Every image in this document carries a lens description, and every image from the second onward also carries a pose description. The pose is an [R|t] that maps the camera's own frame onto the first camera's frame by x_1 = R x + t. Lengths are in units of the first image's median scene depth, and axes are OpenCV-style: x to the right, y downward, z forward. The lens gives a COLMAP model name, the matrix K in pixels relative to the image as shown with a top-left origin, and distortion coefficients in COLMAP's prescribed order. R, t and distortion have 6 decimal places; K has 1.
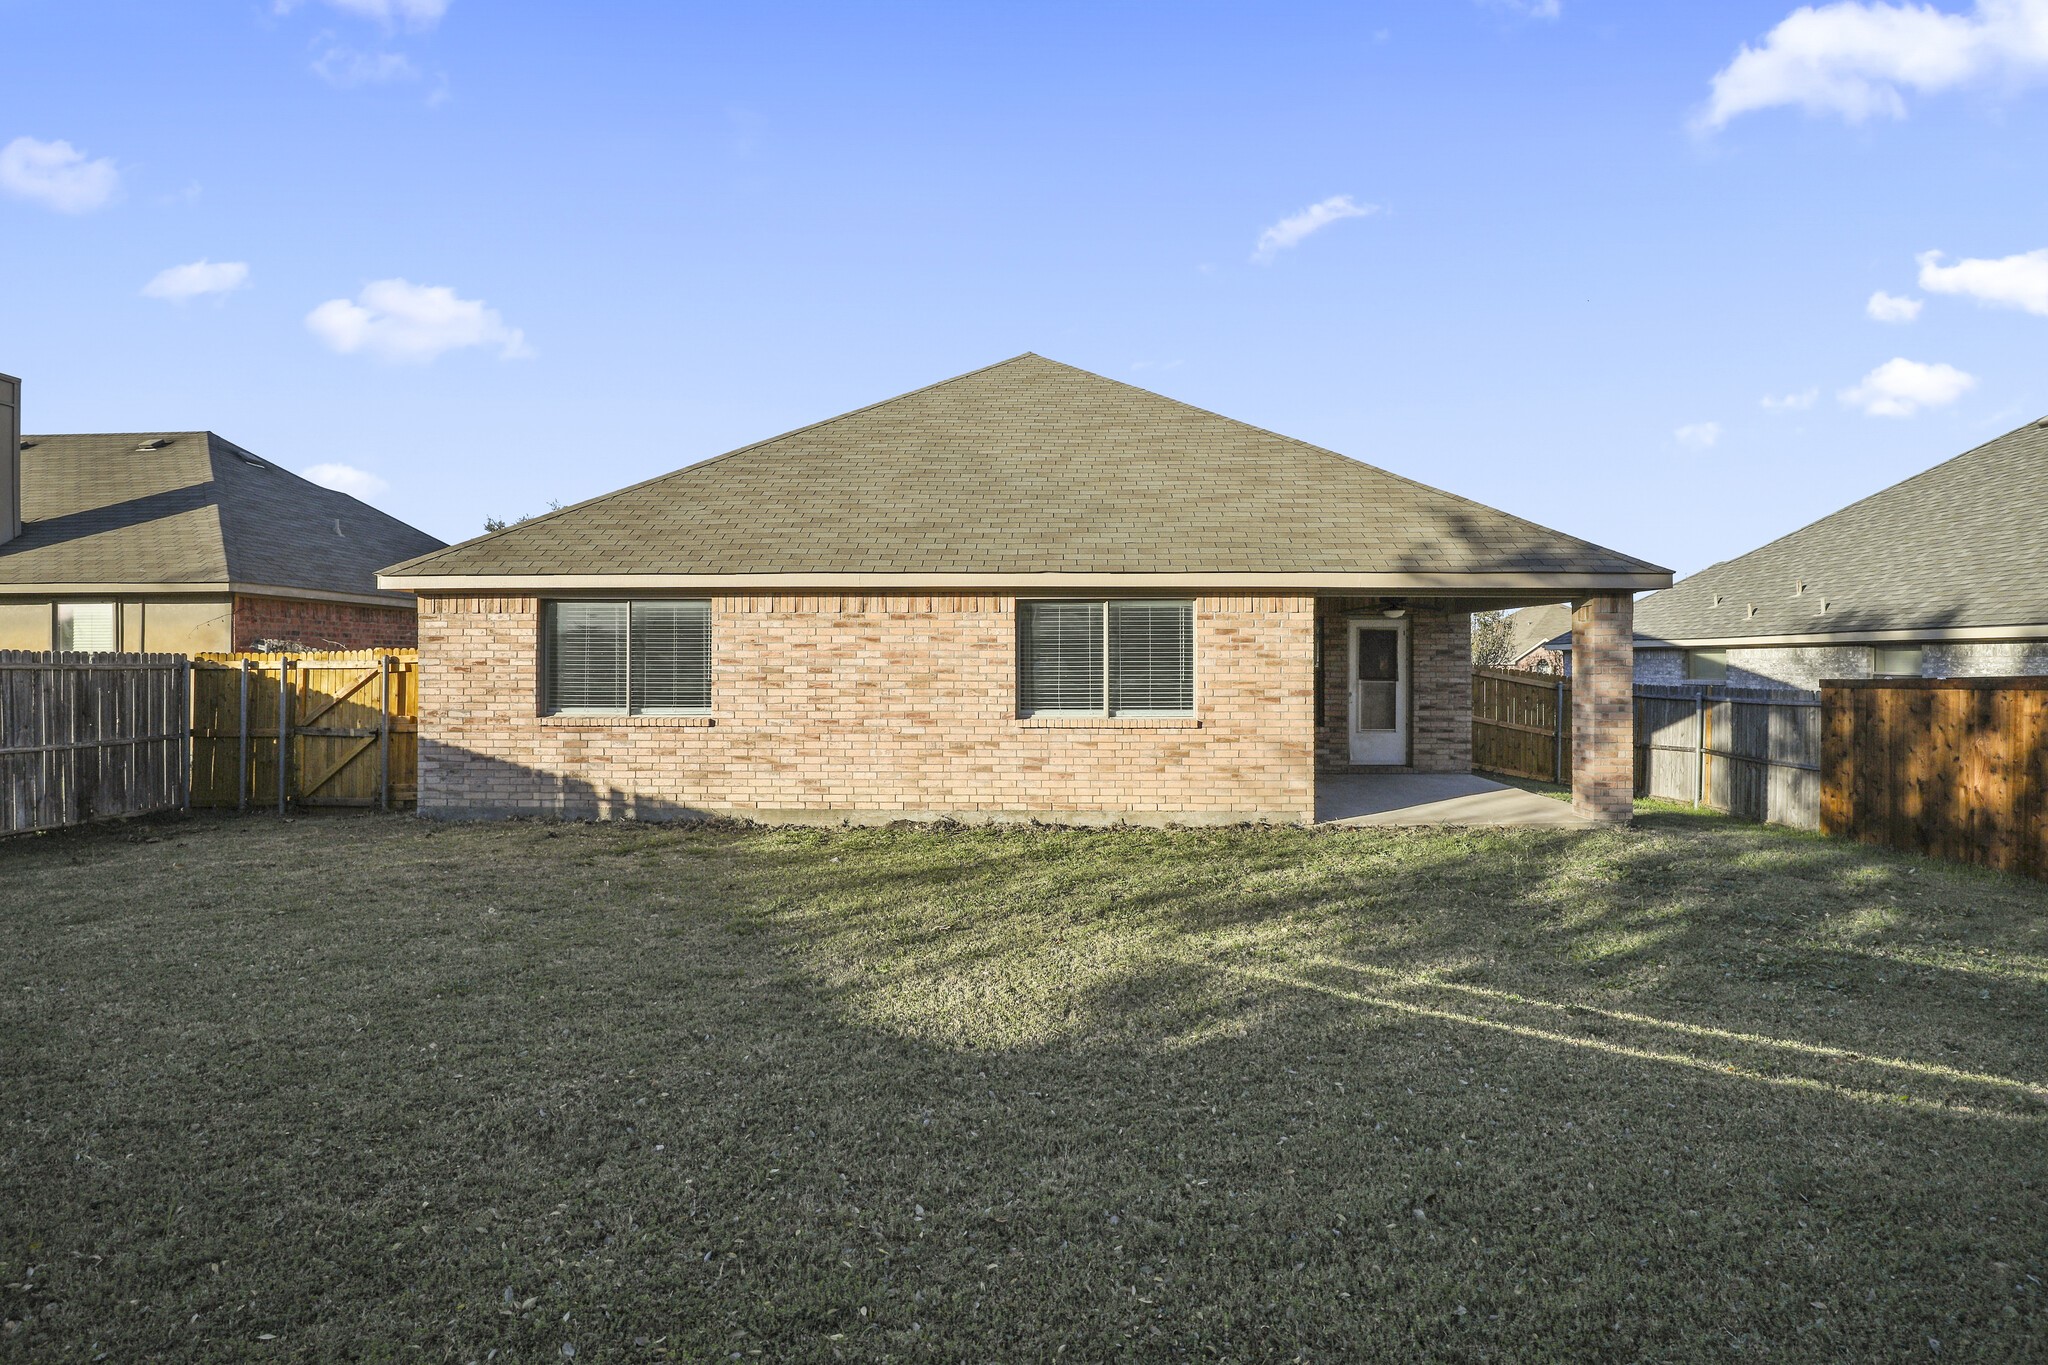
lens RADIAL K [[946.2, 0, 1024.0], [0, 946.2, 682.5], [0, 0, 1]] dist [-0.027881, 0.000975]
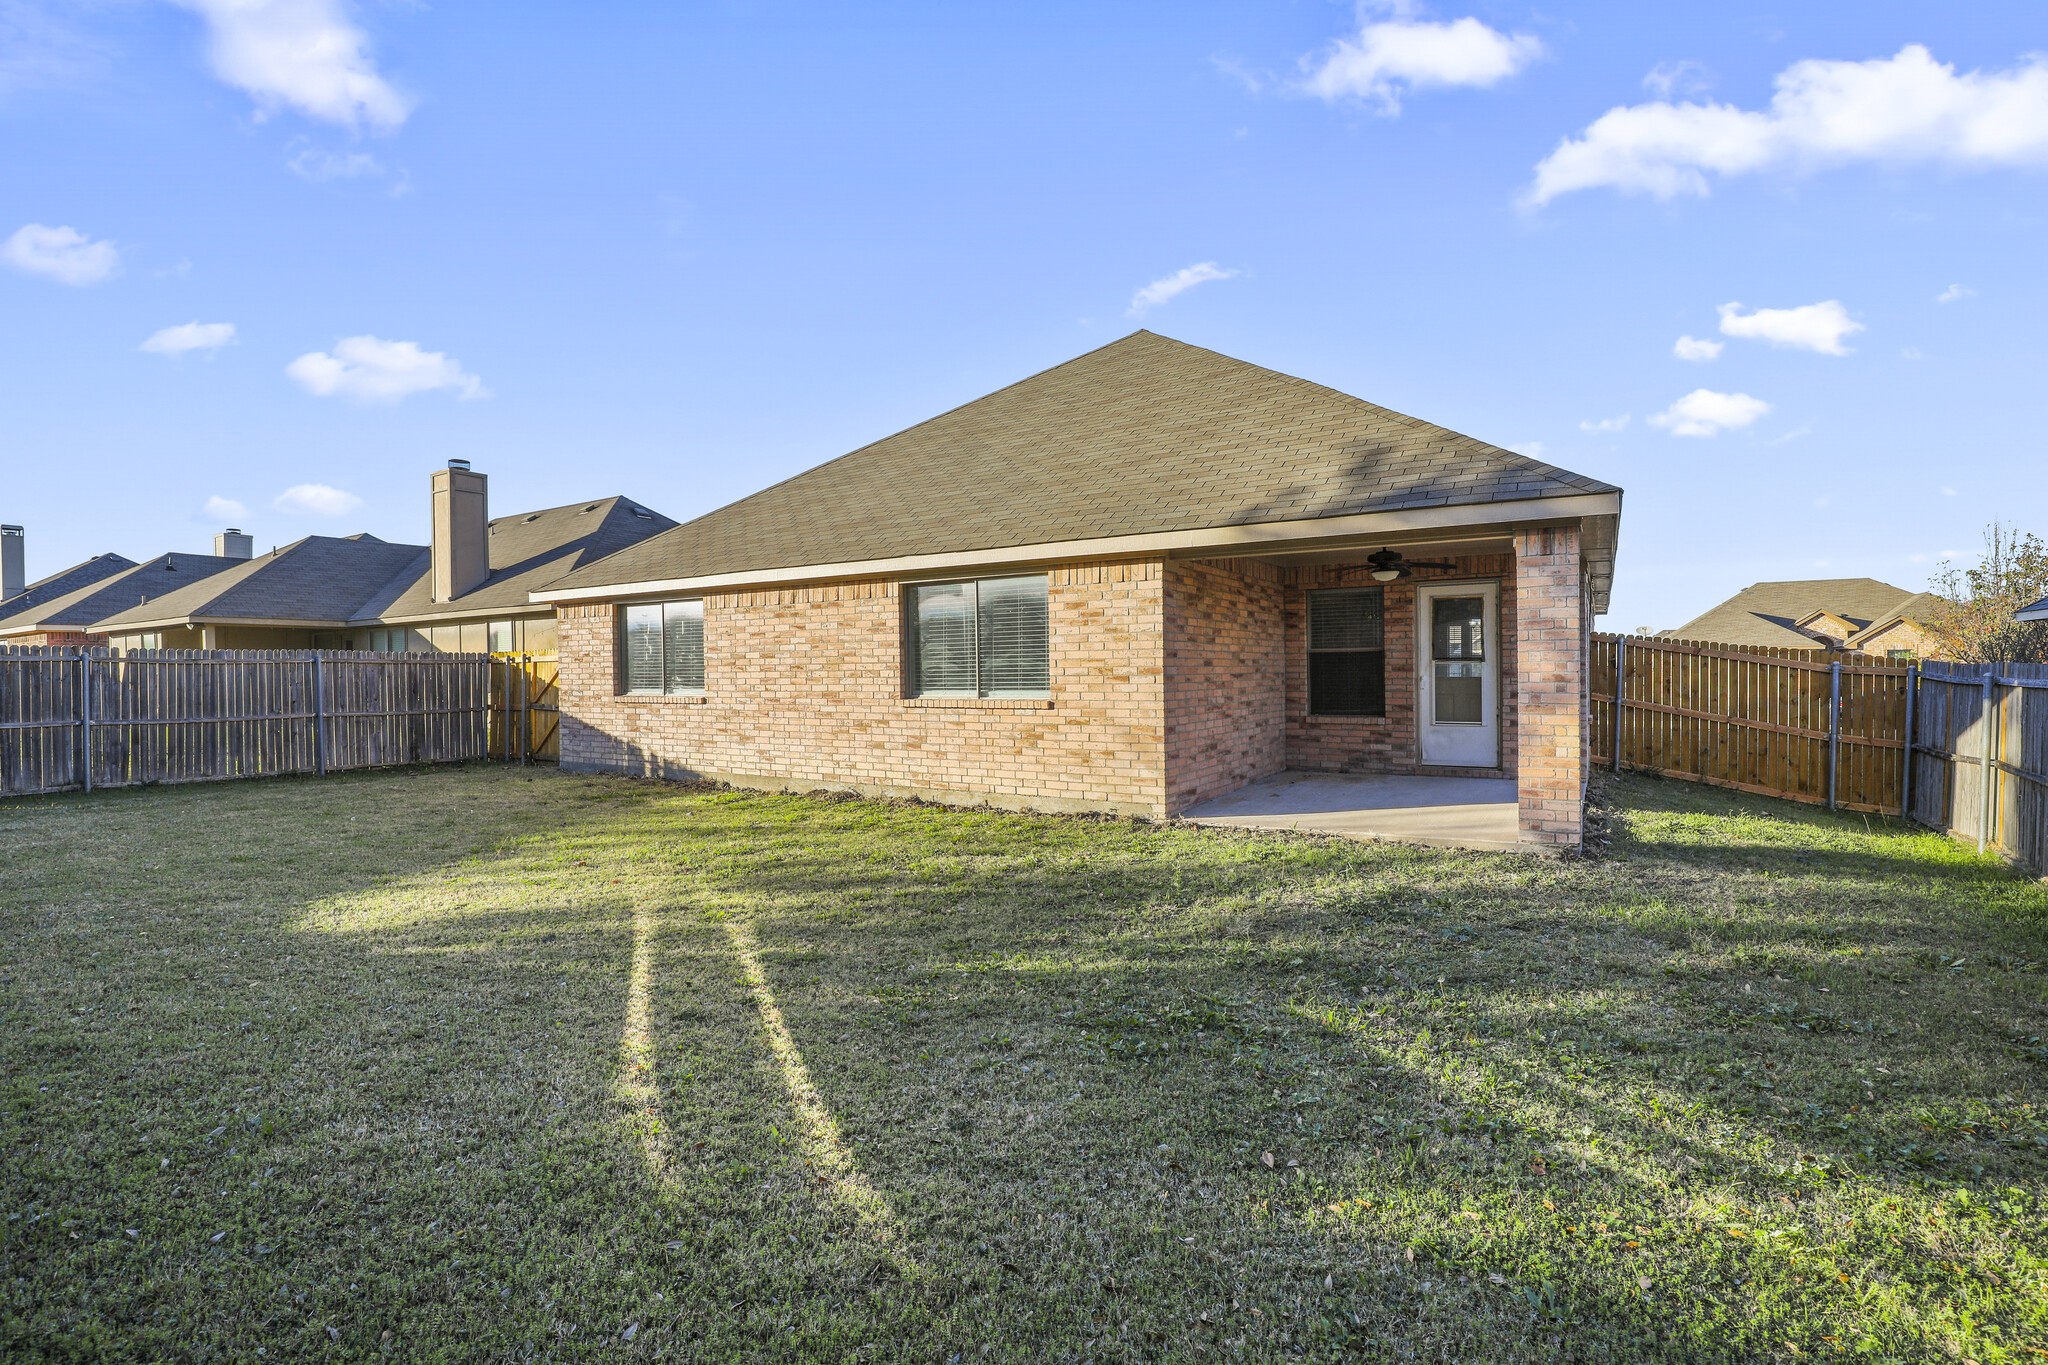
lens RADIAL K [[937.1, 0, 1030.9], [0, 937.1, 692.2], [0, 0, 1]] dist [-0.033333, 0.004161]
pose [[0.865558, 0.001839, -0.500805, 0.632328], [0.002657, 0.999962, 0.008264, 0.023285], [0.500801, -0.008483, 0.865521, 0.178180]]
